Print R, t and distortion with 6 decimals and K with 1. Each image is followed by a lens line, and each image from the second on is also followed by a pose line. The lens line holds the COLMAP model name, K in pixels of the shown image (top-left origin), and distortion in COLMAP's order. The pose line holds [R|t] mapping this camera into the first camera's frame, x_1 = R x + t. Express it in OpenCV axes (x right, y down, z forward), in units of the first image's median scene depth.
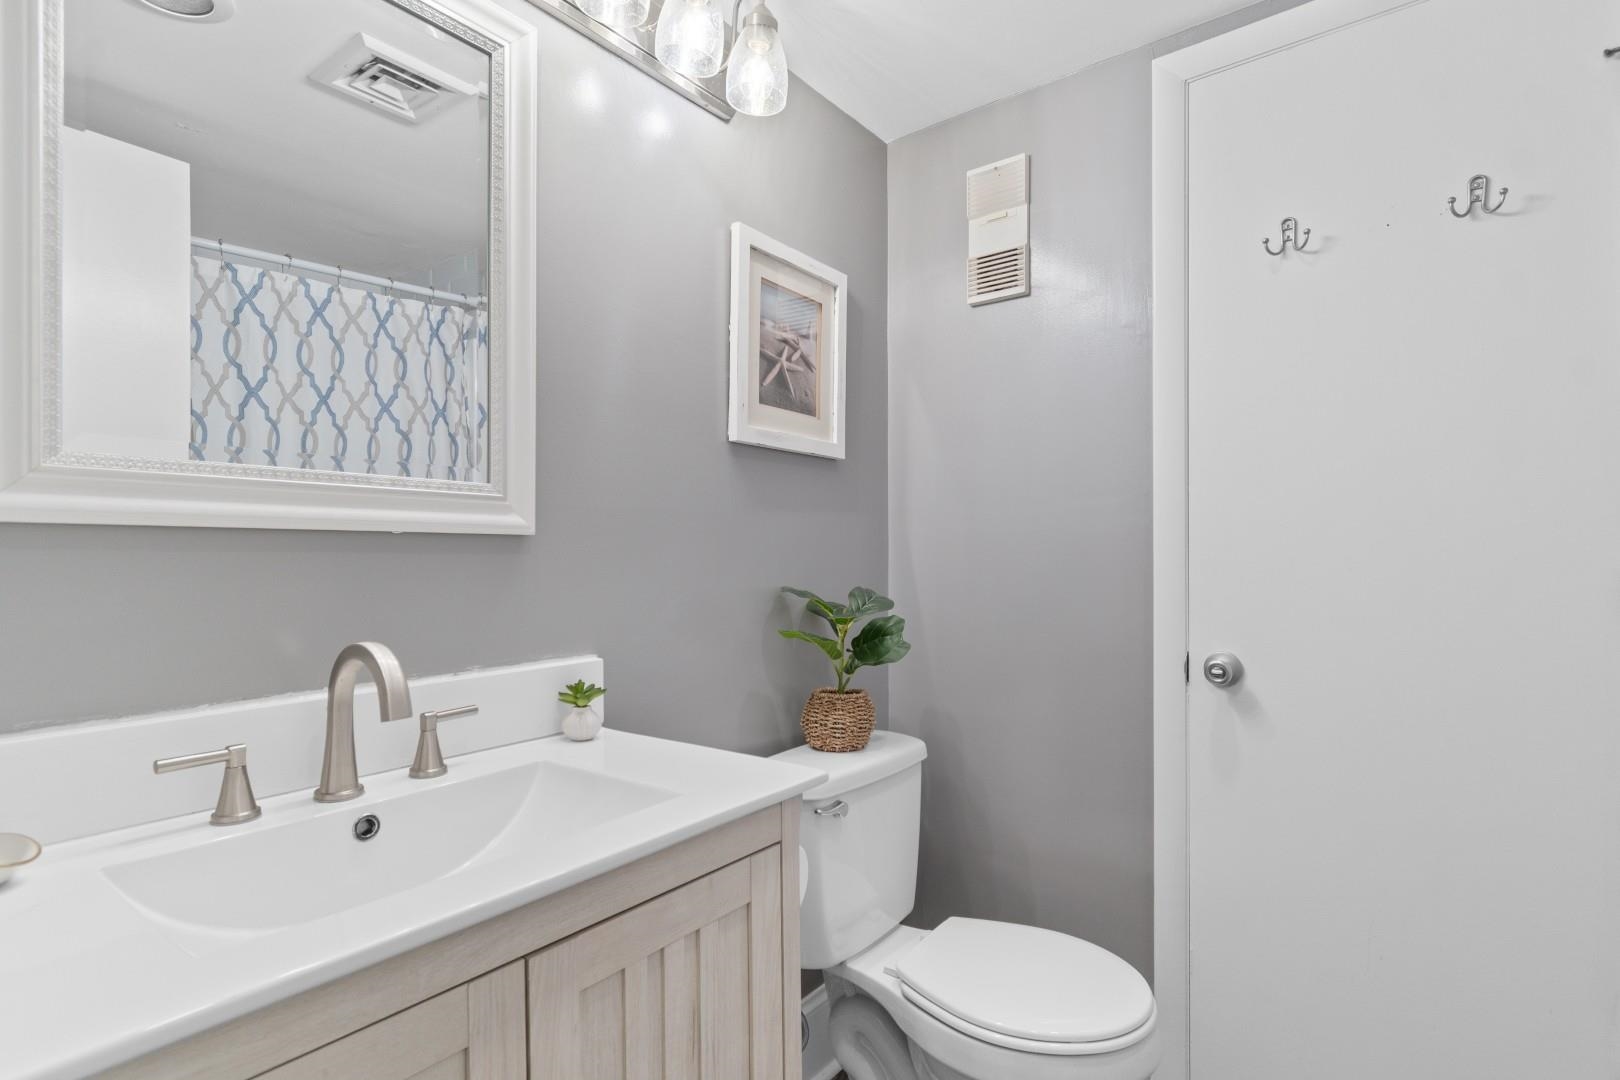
lens RADIAL K [[796.7, 0, 806.0], [0, 796.7, 566.0], [0, 0, 1]] dist [-0.002177, -0.002279]
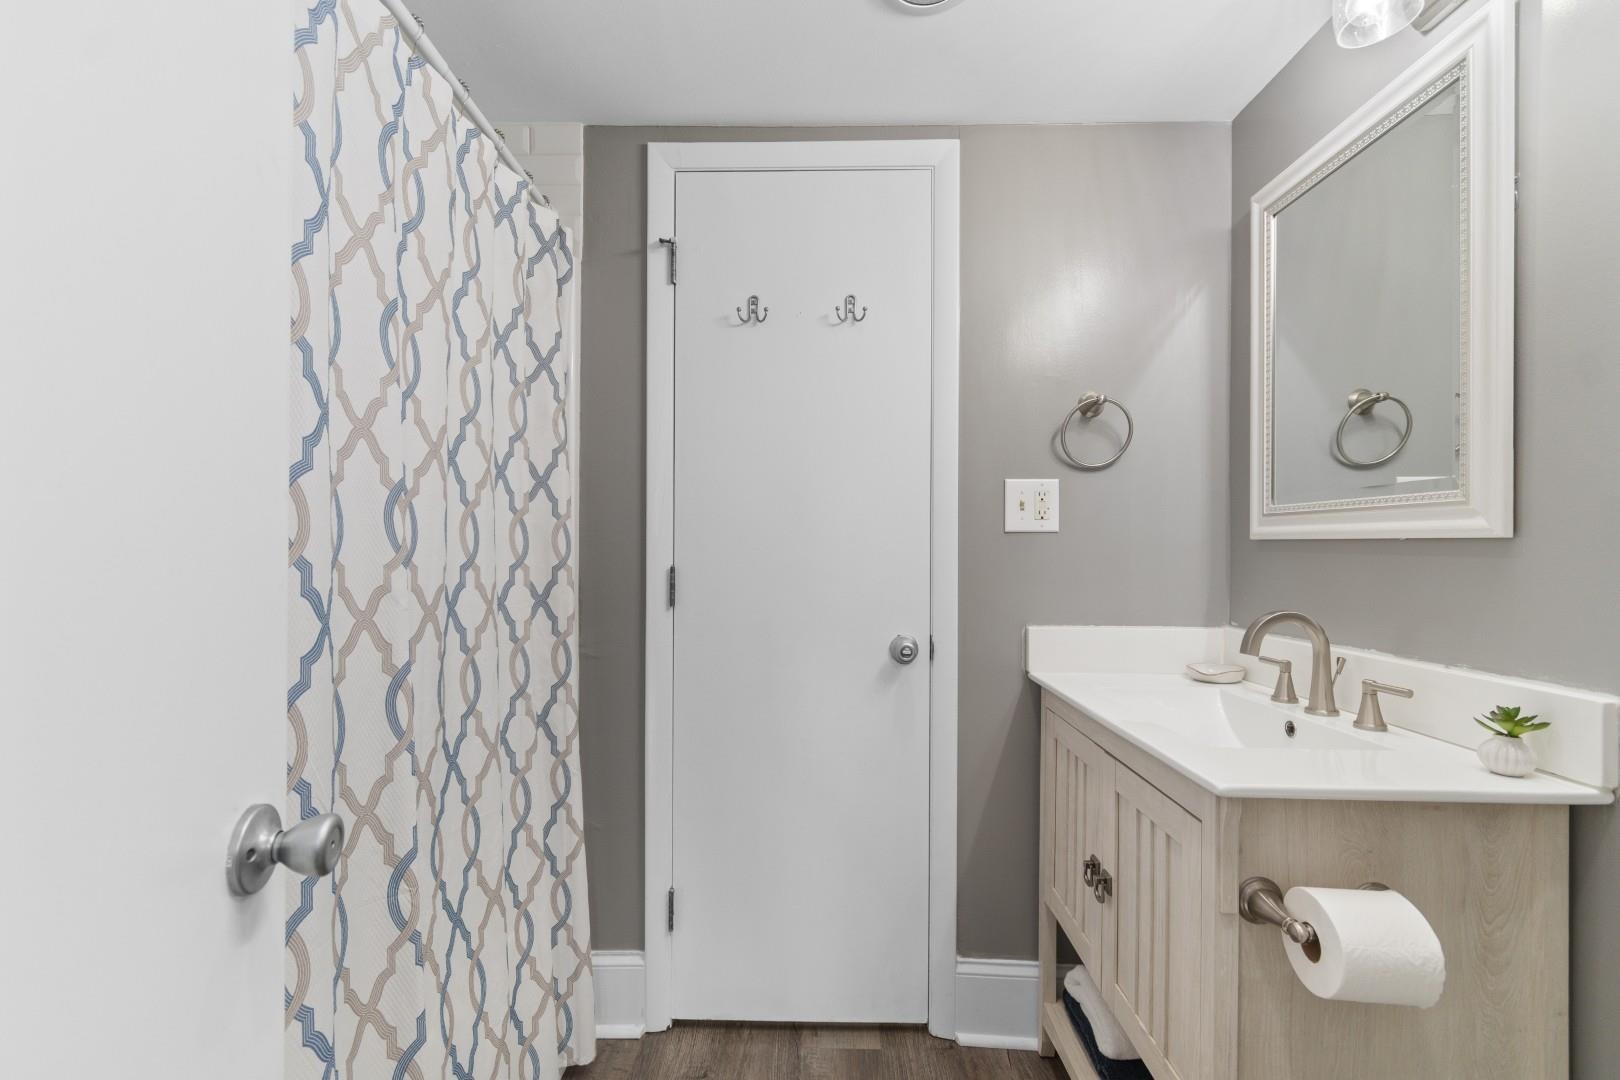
lens RADIAL K [[745.9, 0, 809.6], [0, 745.9, 543.0], [0, 0, 1]] dist [0.004899, 0.000793]
pose [[-0.809232, -0.002557, -0.587483, 0.928669], [-0.009431, 0.999918, 0.008638, -0.036861], [0.587413, 0.012530, -0.809190, 1.393676]]
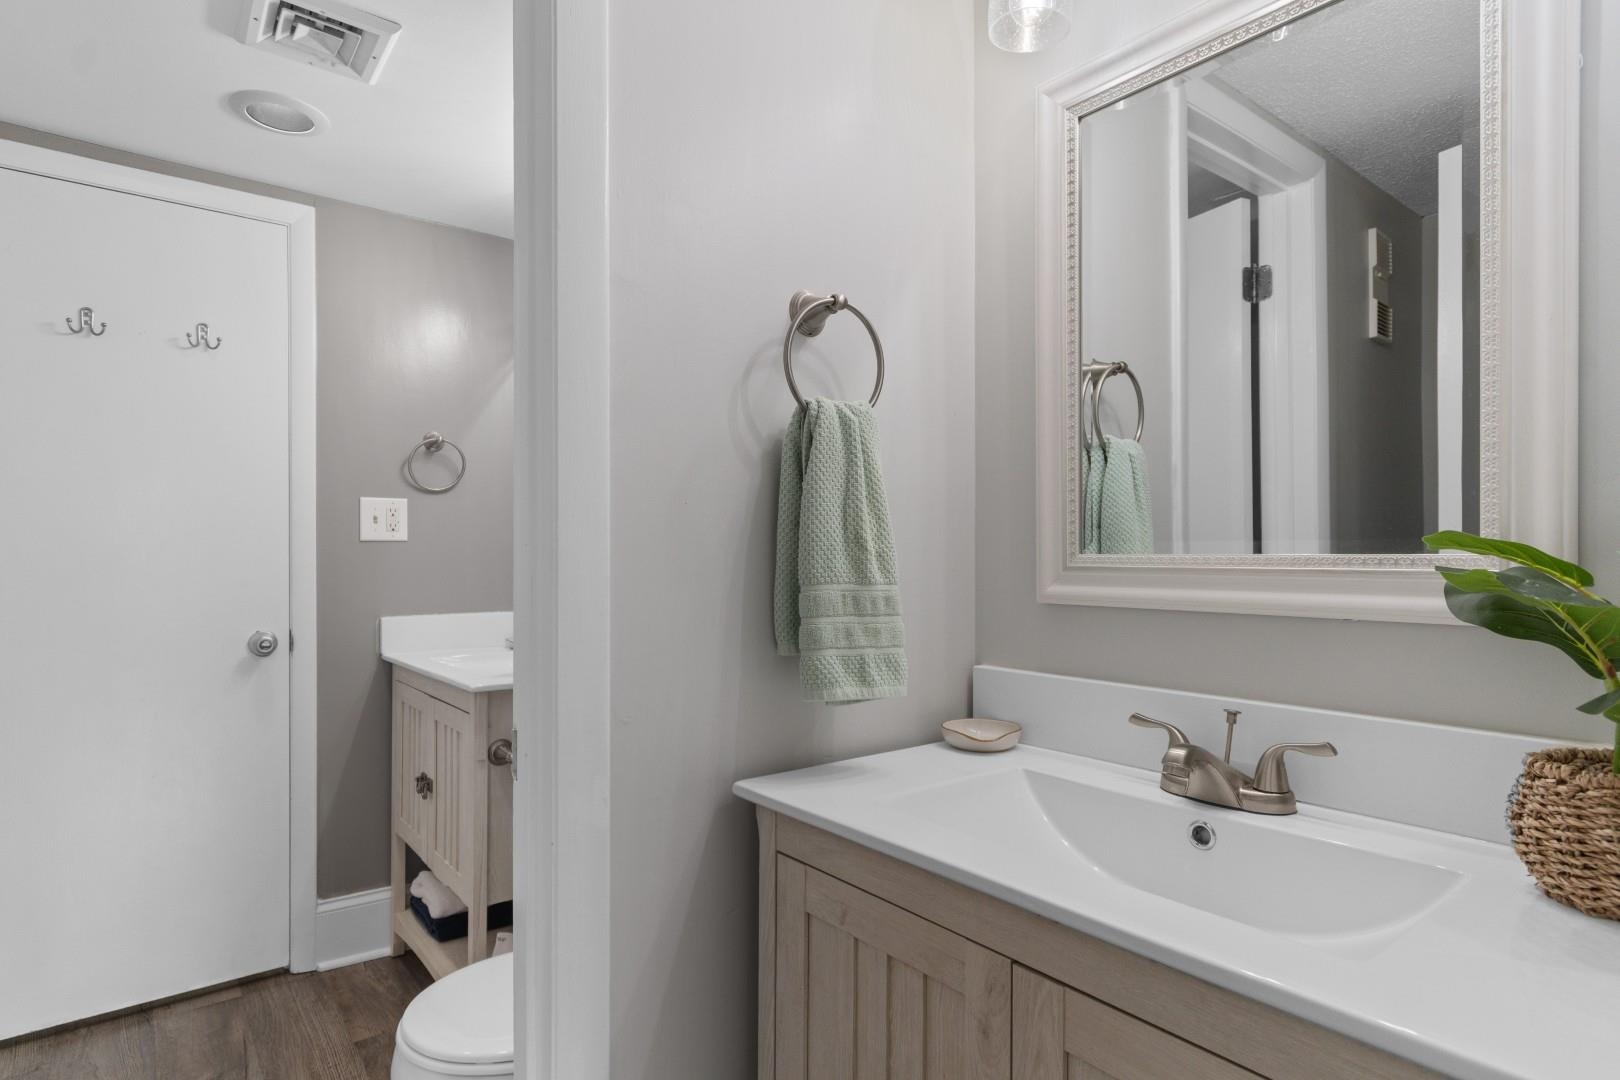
lens RADIAL K [[863.9, 0, 810.5], [0, 863.9, 558.4], [0, 0, 1]] dist [0.005117, -0.001278]
pose [[-0.247515, 0.010271, -0.968830, 2.192852], [-0.012916, 0.999820, 0.013899, -0.066674], [0.968798, 0.015954, -0.247338, 2.721514]]
